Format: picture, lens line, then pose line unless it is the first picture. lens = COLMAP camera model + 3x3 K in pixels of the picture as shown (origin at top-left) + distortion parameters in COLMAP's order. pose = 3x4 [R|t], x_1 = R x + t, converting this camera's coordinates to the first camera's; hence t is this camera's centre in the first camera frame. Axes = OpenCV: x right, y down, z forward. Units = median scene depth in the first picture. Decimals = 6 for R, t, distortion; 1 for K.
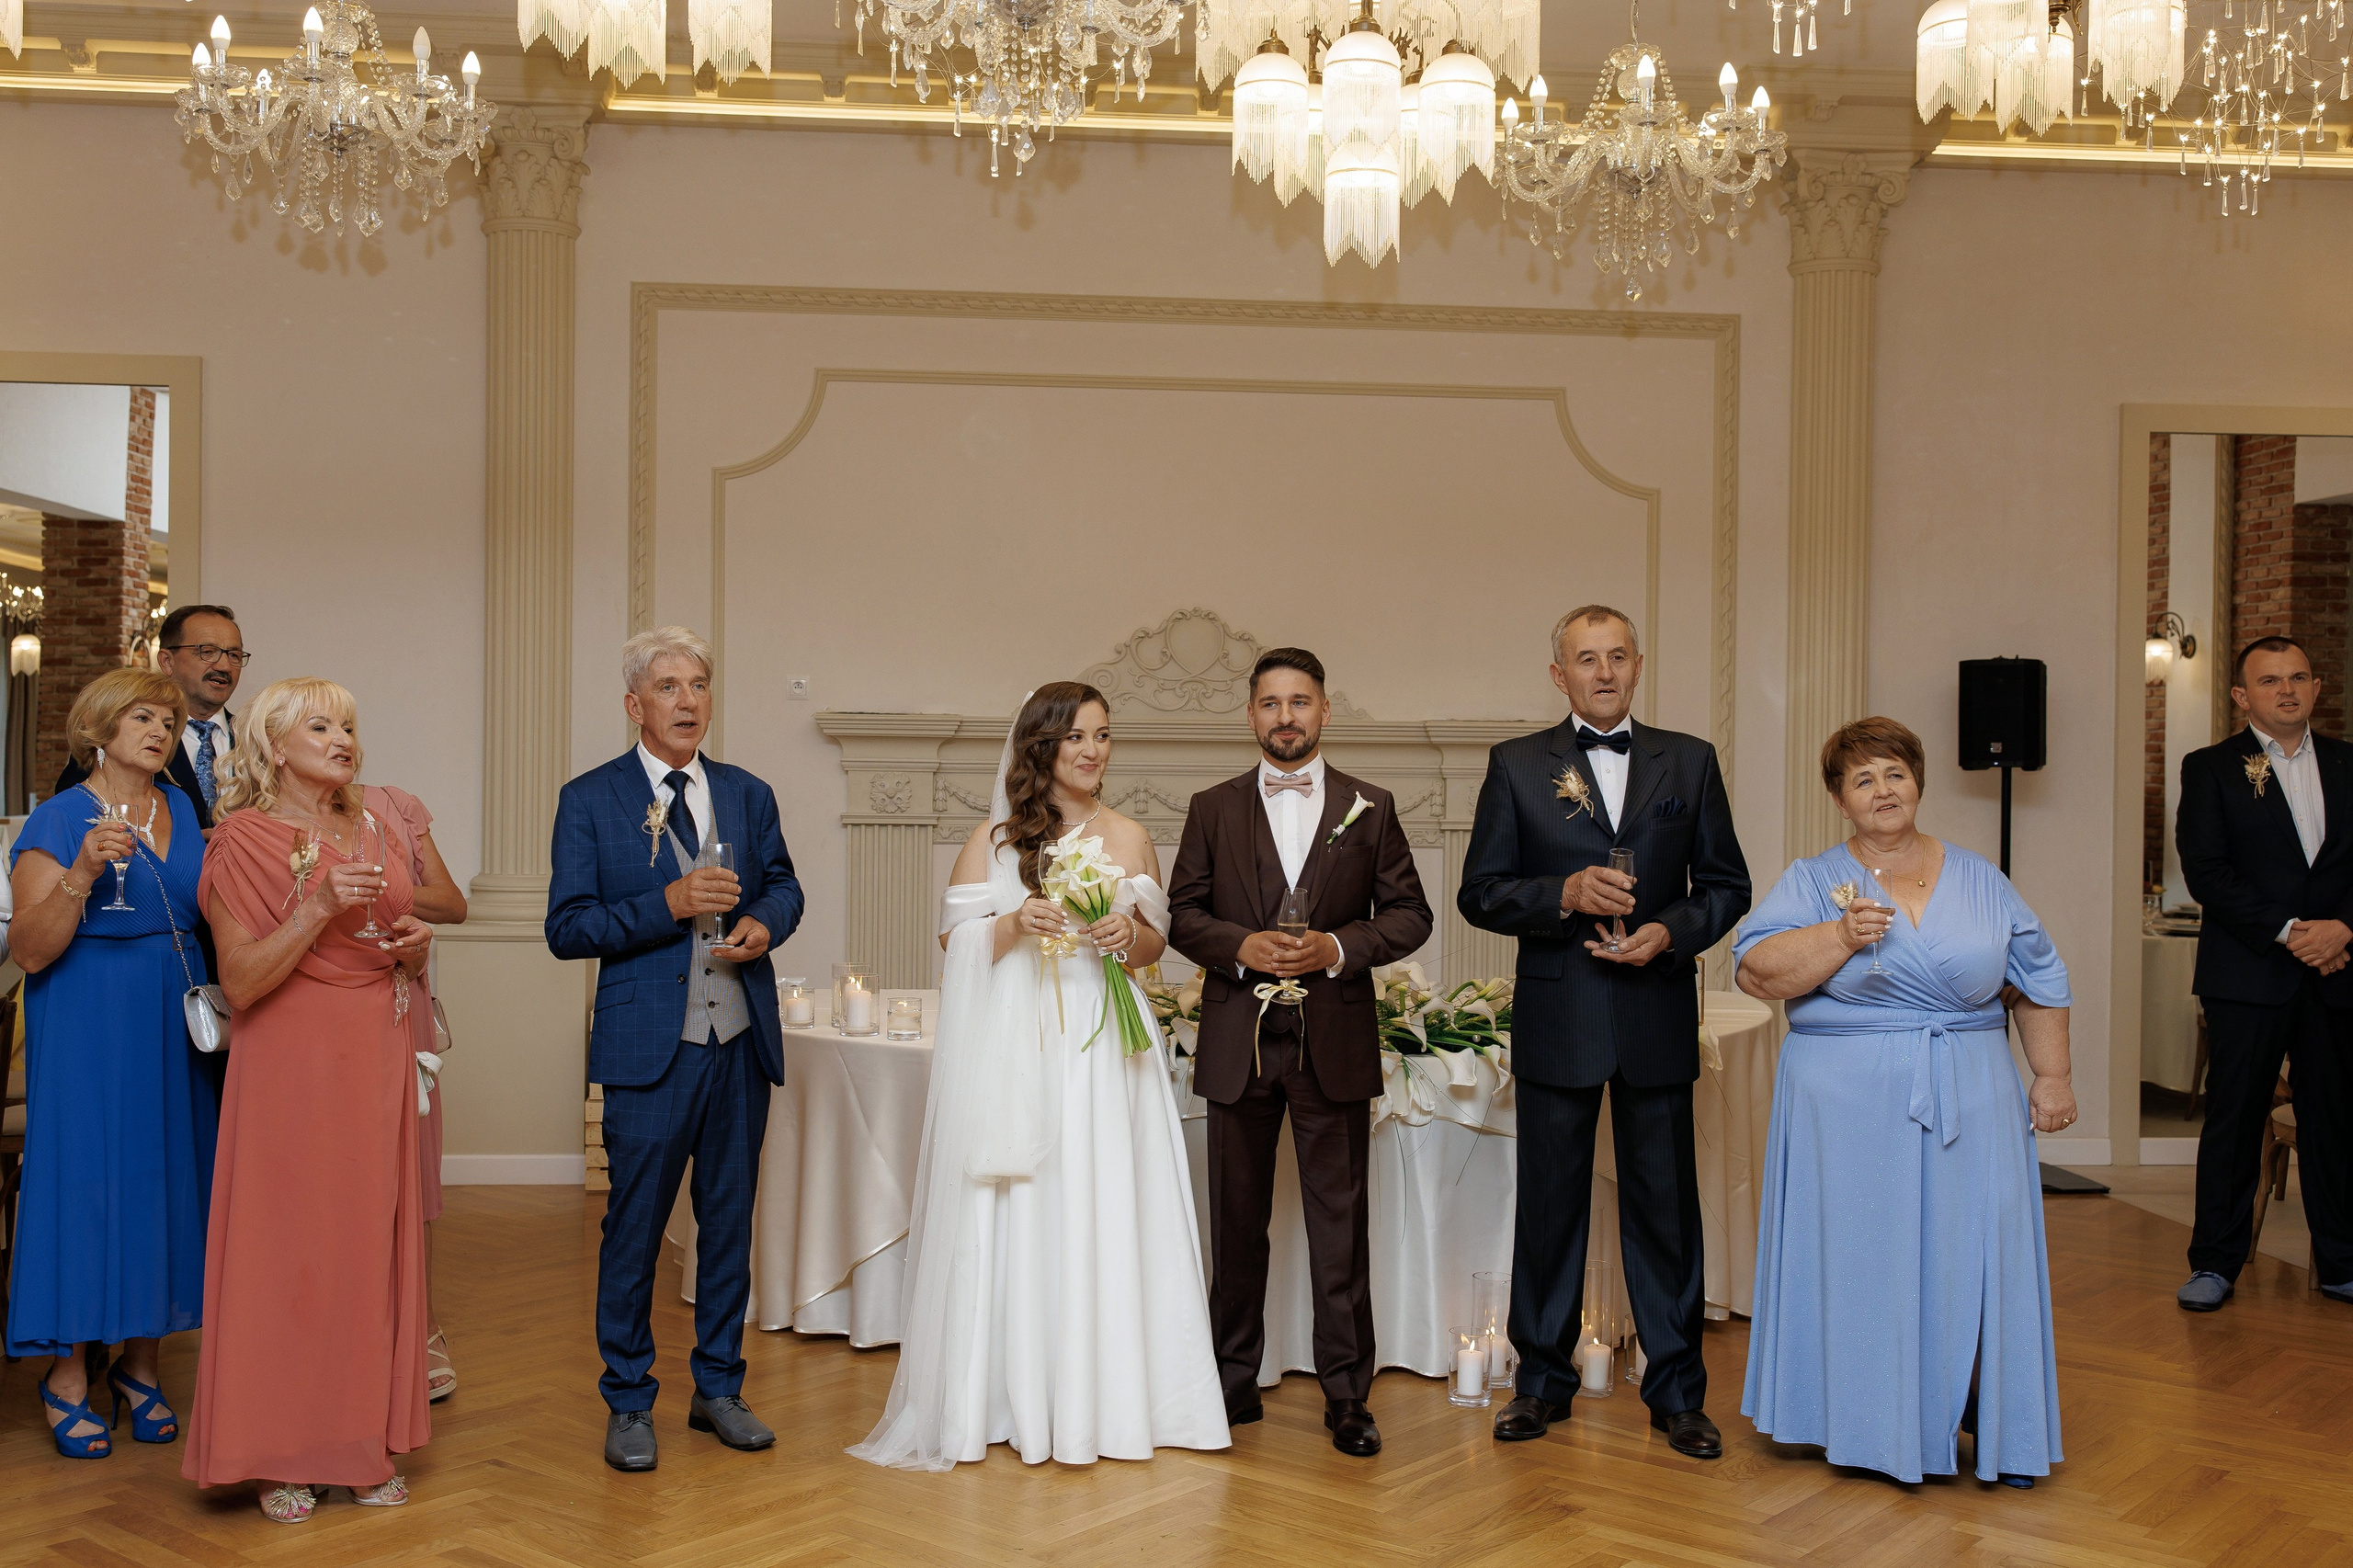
lens RADIAL K [[2285.3, 0, 1176.5], [0, 2285.3, 784.0], [0, 0, 1]] dist [0.010558, 0.005924]
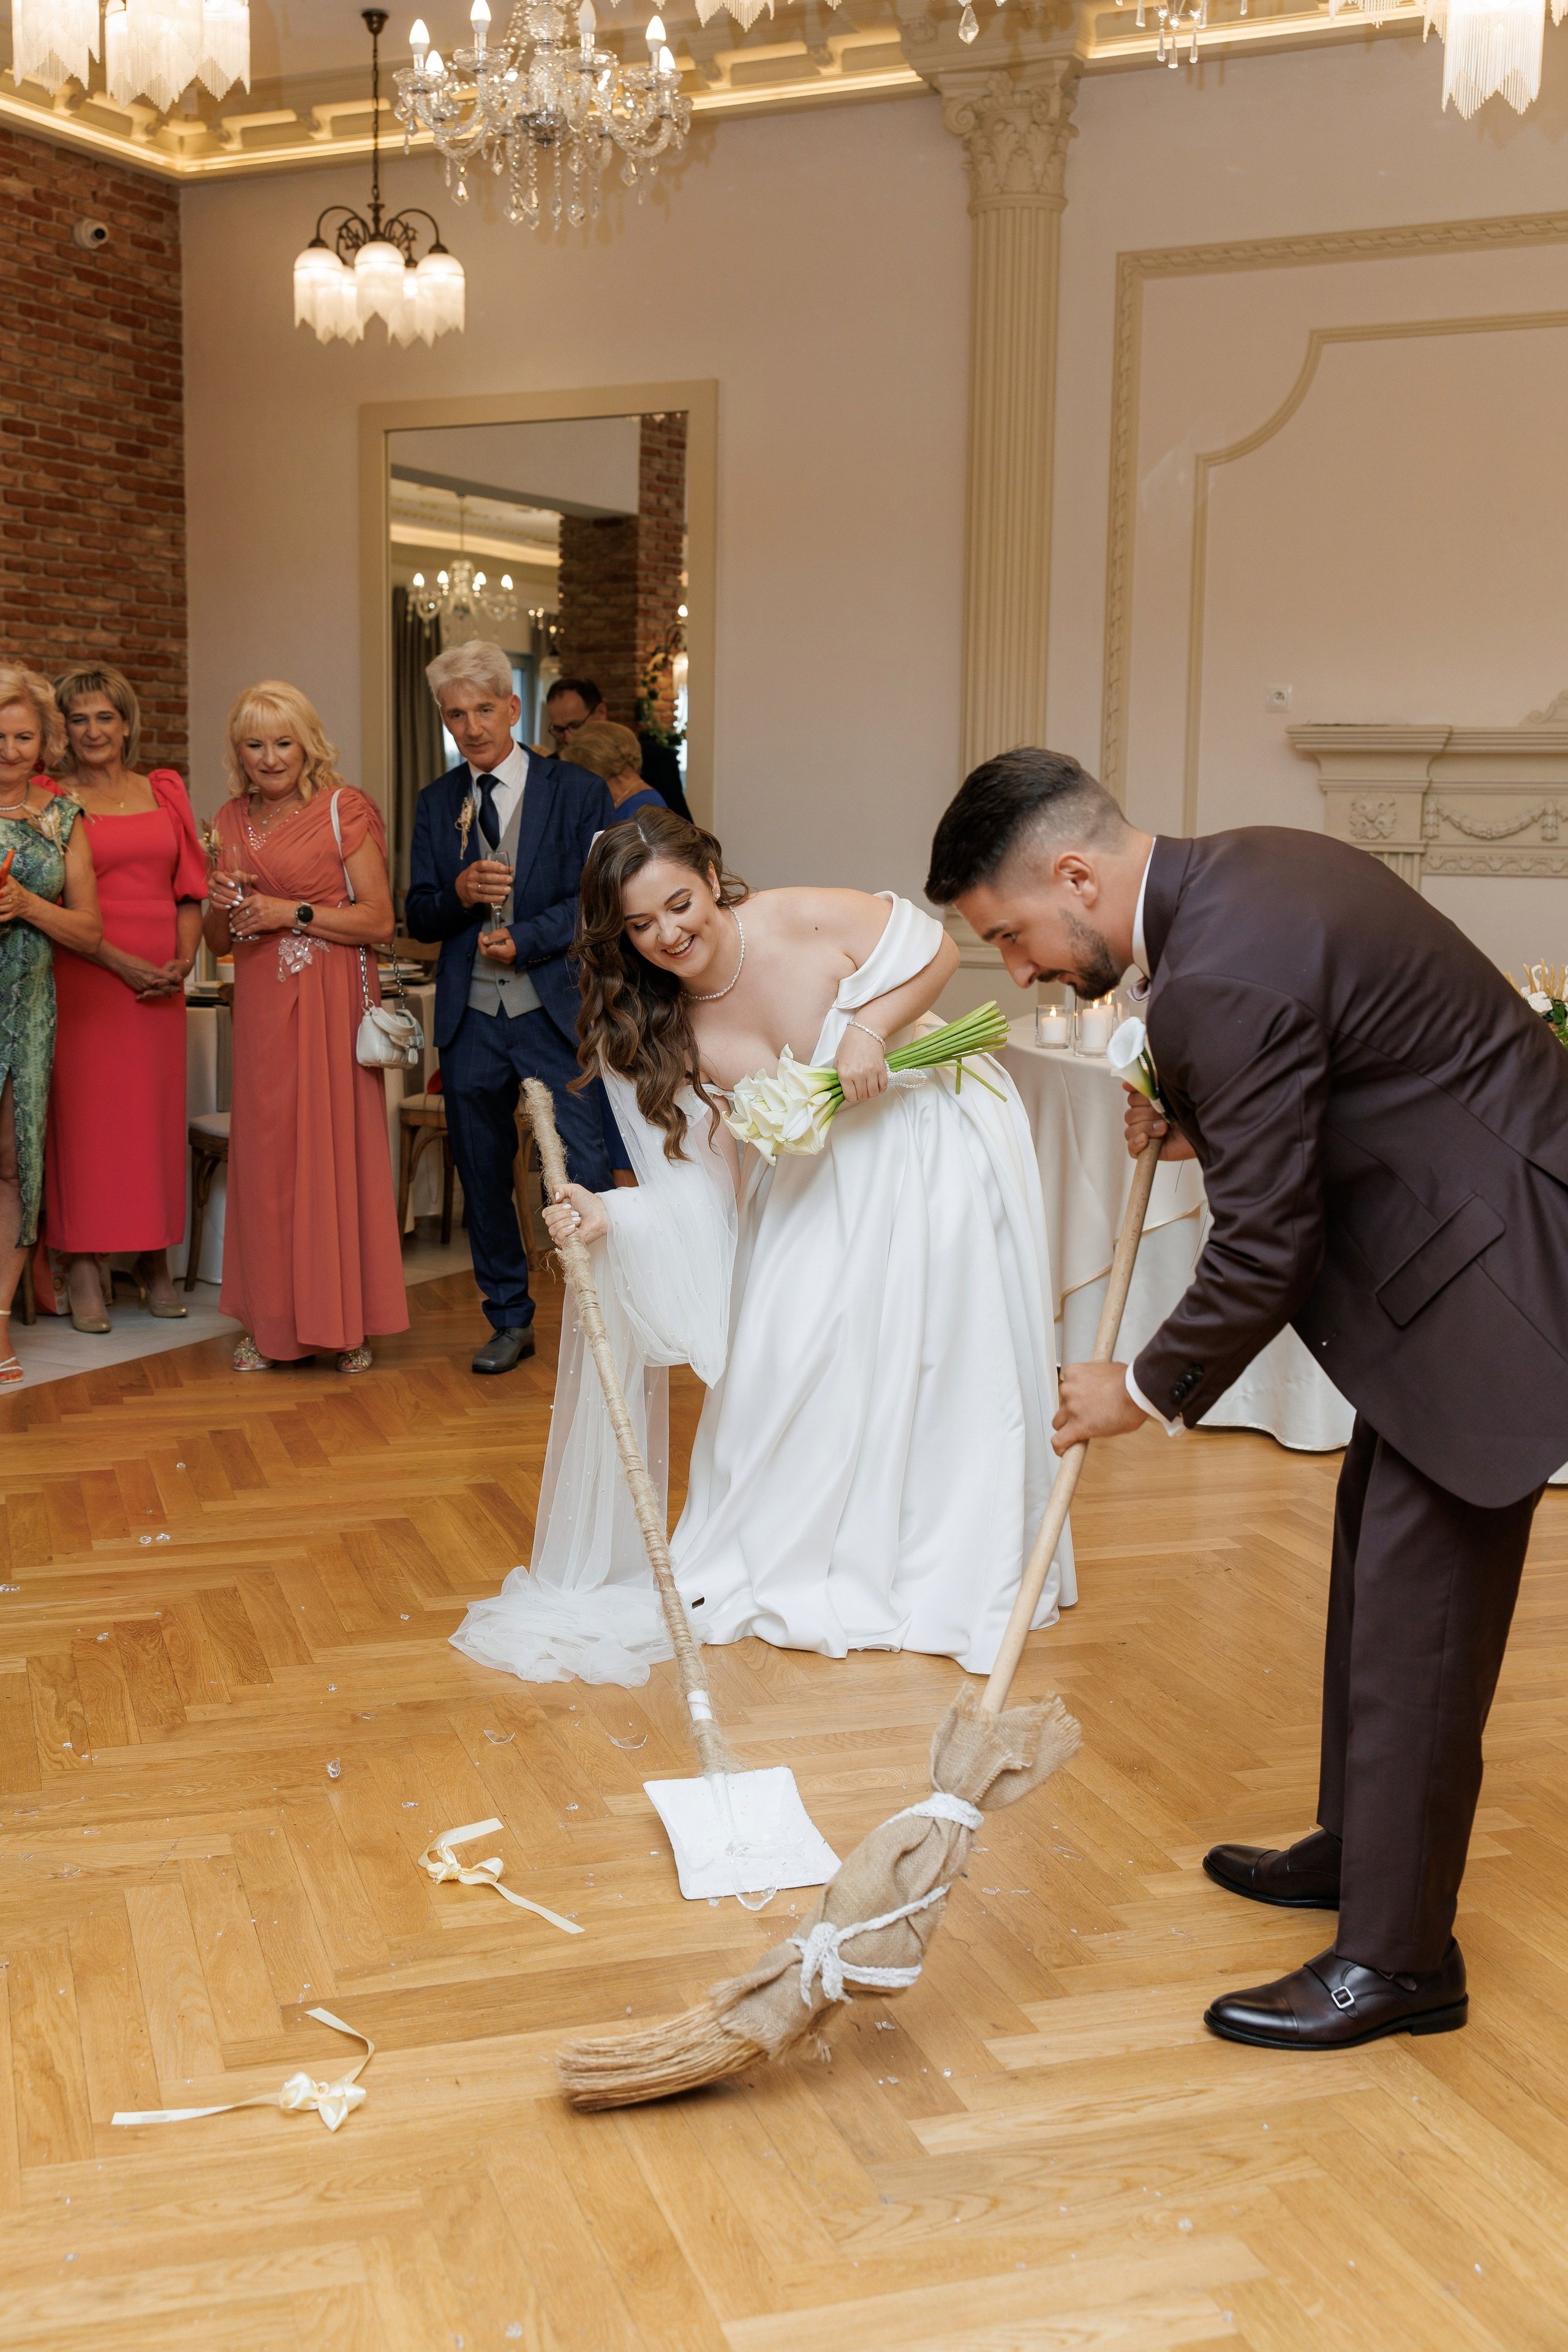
lens RADIAL K [[2547.1, 0, 784.0], [0, 2547.1, 1176.0], [0, 0, 1]] dist [0.270294, -0.613491]
pose [[0.817150, 0.097252, -0.568162, 0.294202], [-0.018887, 0.989653, 0.142233, 0.003741], [0.576115, -0.105495, 0.810532, 0.021775]]
